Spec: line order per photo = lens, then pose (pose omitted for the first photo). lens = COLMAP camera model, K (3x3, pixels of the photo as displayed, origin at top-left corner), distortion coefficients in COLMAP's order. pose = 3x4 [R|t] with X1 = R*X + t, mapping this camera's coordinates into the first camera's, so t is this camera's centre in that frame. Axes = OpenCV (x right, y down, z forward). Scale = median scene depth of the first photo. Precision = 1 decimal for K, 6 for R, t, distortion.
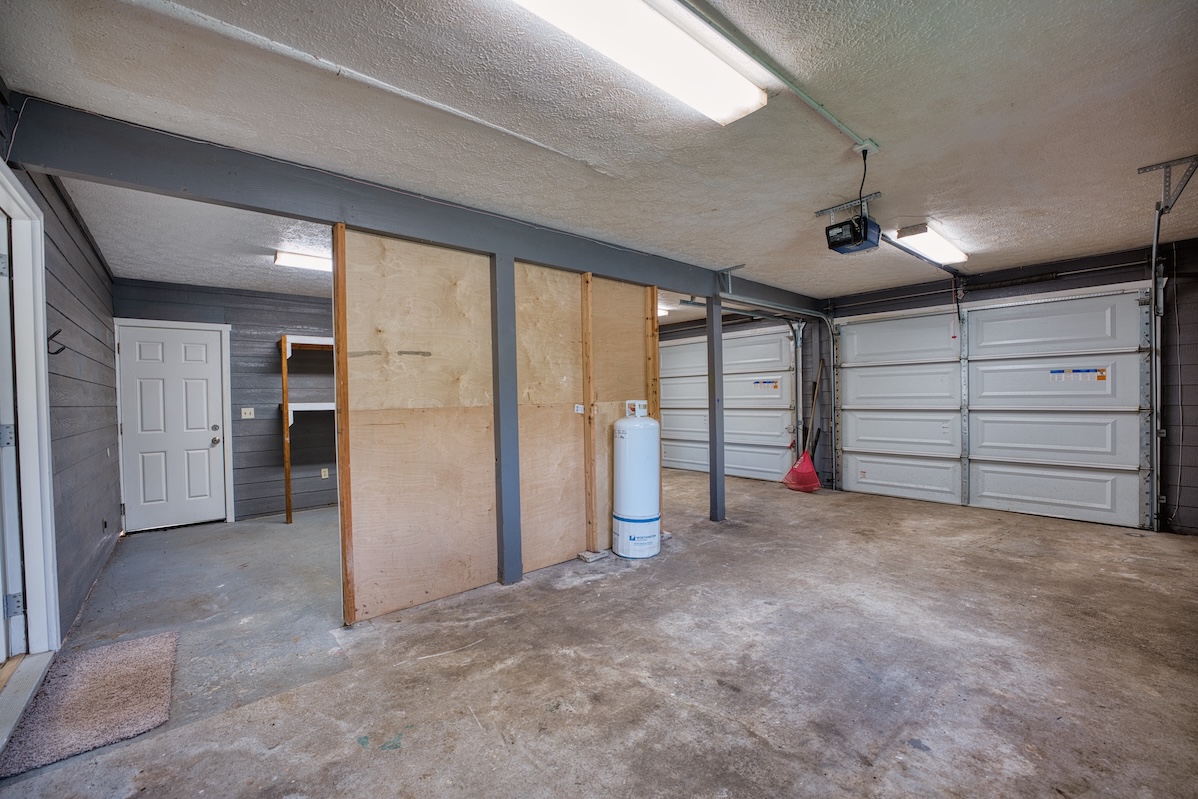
lens RADIAL K [[484.8, 0, 593.4], [0, 484.8, 402.7], [0, 0, 1]] dist [-0.025875, 0.000517]
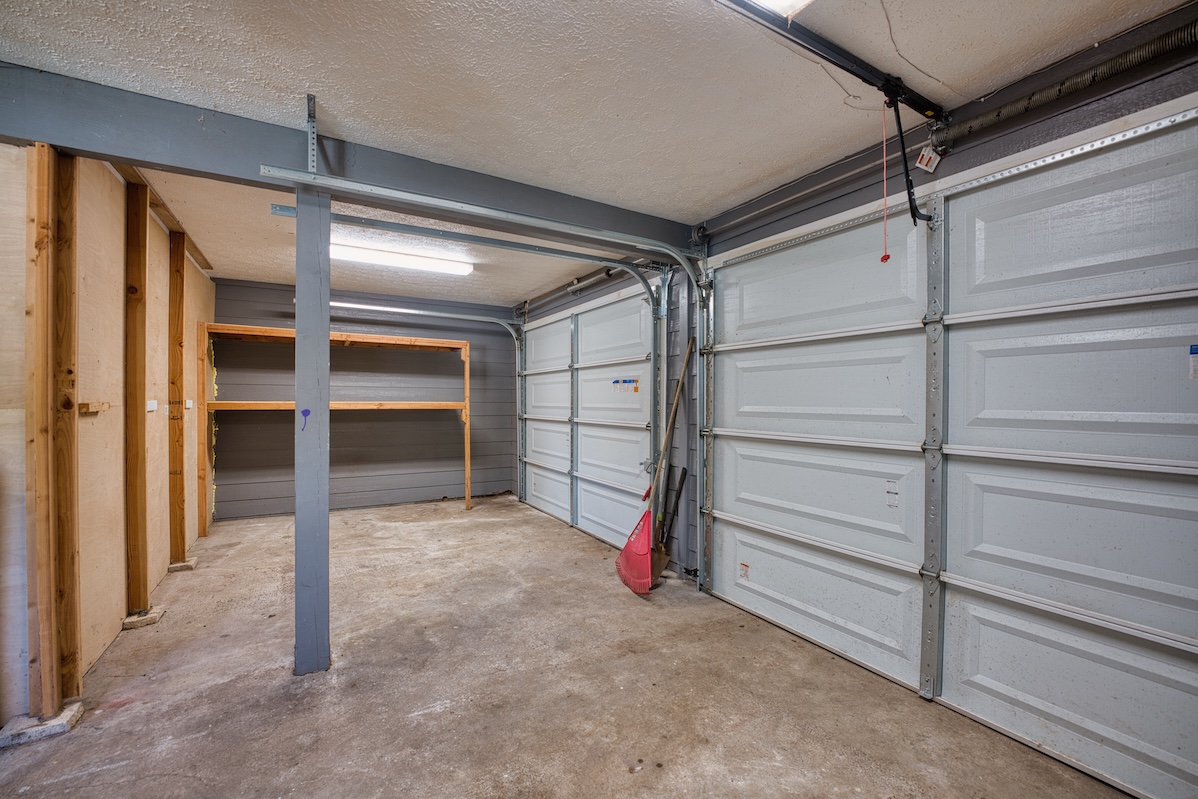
lens RADIAL K [[484.8, 0, 593.4], [0, 484.8, 402.7], [0, 0, 1]] dist [-0.025875, 0.000517]
pose [[0.983583, 0.023029, -0.178982, 0.489313], [-0.024381, 0.999688, -0.005361, -0.014729], [0.178803, 0.009636, 0.983838, 0.483331]]
